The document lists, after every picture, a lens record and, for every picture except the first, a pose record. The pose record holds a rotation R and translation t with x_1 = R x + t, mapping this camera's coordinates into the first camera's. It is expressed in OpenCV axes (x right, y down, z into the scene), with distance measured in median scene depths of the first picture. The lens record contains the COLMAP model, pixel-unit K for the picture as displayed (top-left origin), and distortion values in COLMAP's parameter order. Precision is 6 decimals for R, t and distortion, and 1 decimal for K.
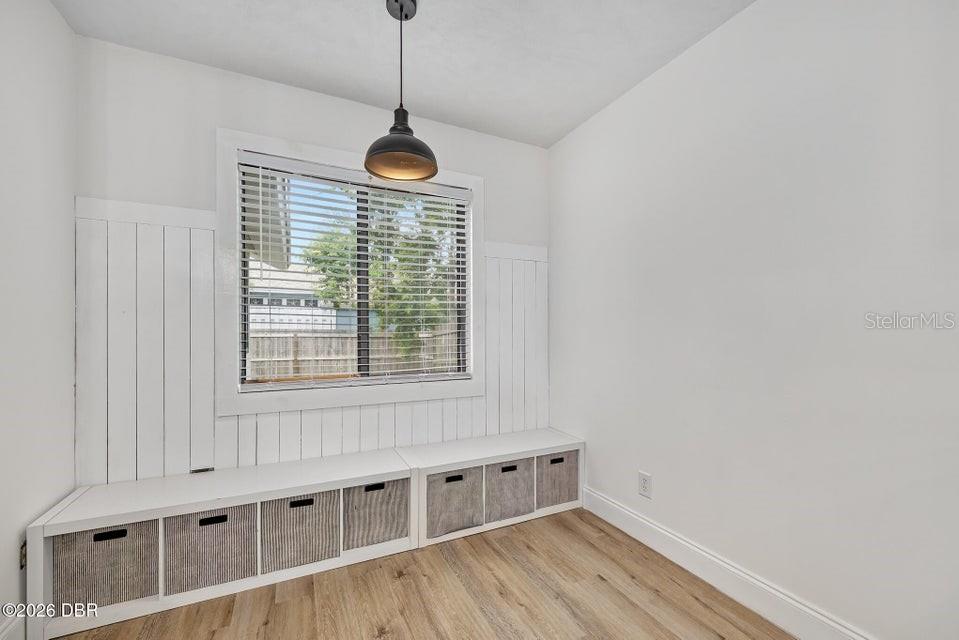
lens RADIAL K [[386.4, 0, 482.8], [0, 386.4, 330.0], [0, 0, 1]] dist [-0.012213, 0.000014]
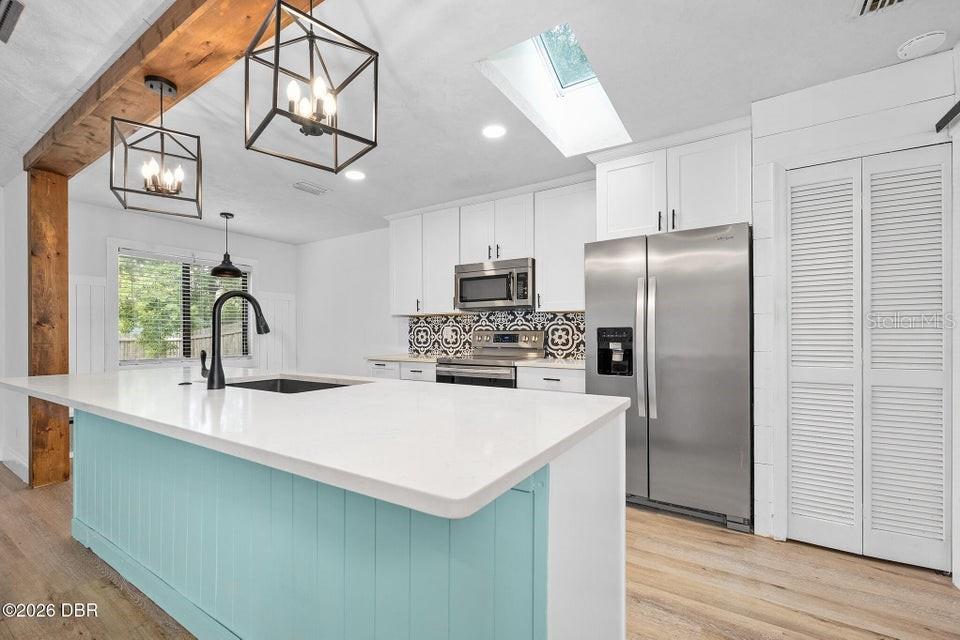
lens RADIAL K [[390.0, 0, 507.1], [0, 390.0, 332.8], [0, 0, 1]] dist [0.001095, 0.000106]
pose [[0.823843, 0.002104, 0.566814, -0.109173], [-0.001063, 0.999997, -0.002166, -0.009329], [-0.566817, 0.001182, 0.823843, -1.865928]]
